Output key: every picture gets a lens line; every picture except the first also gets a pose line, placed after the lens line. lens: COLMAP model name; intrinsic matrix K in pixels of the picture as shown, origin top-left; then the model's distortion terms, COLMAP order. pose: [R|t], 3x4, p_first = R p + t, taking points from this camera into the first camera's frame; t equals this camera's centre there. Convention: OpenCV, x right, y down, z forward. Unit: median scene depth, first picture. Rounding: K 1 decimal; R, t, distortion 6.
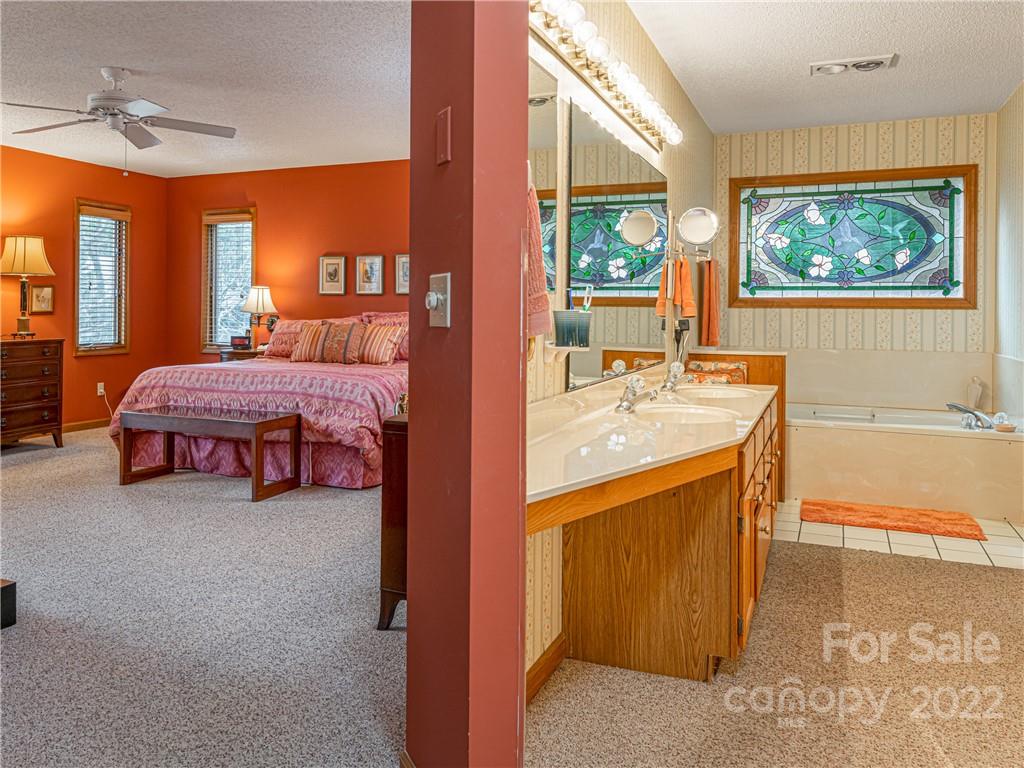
lens RADIAL K [[799.9, 0, 451.7], [0, 799.9, 310.7], [0, 0, 1]] dist [-0.001933, -0.001016]
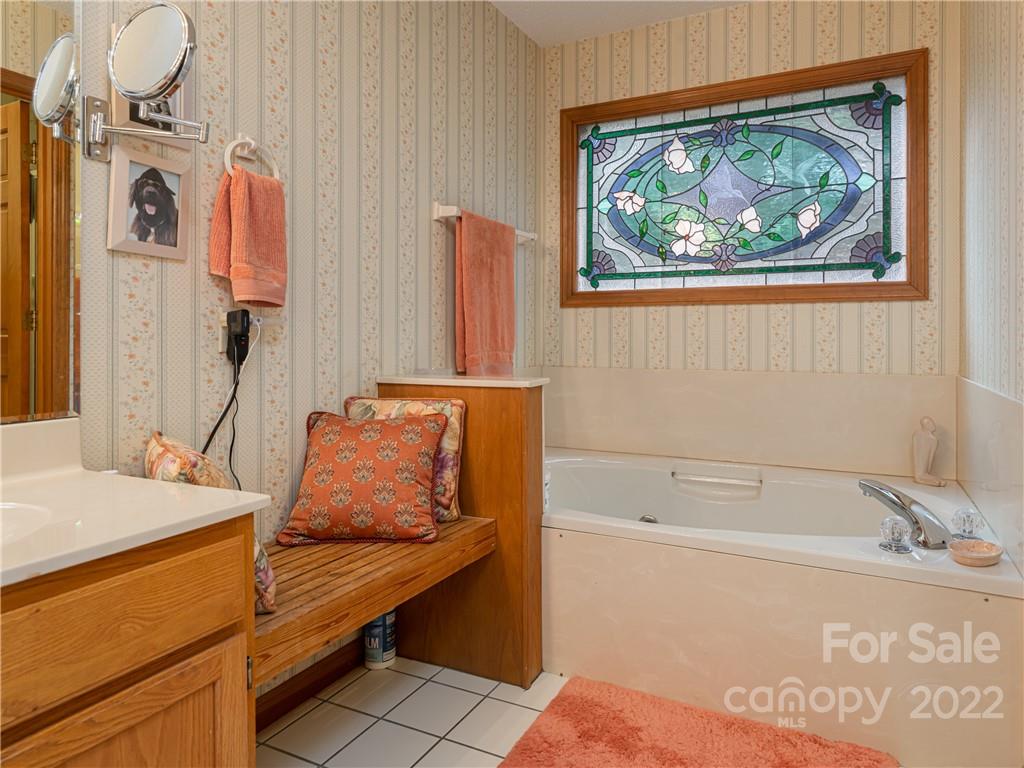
lens RADIAL K [[630.4, 0, 560.0], [0, 630.4, 337.1], [0, 0, 1]] dist [-0.002595, -0.000157]
pose [[0.999849, -0.007742, 0.015572, 0.371664], [0.007714, 0.999968, 0.001884, 0.021493], [-0.015586, -0.001763, 0.999877, 0.532391]]
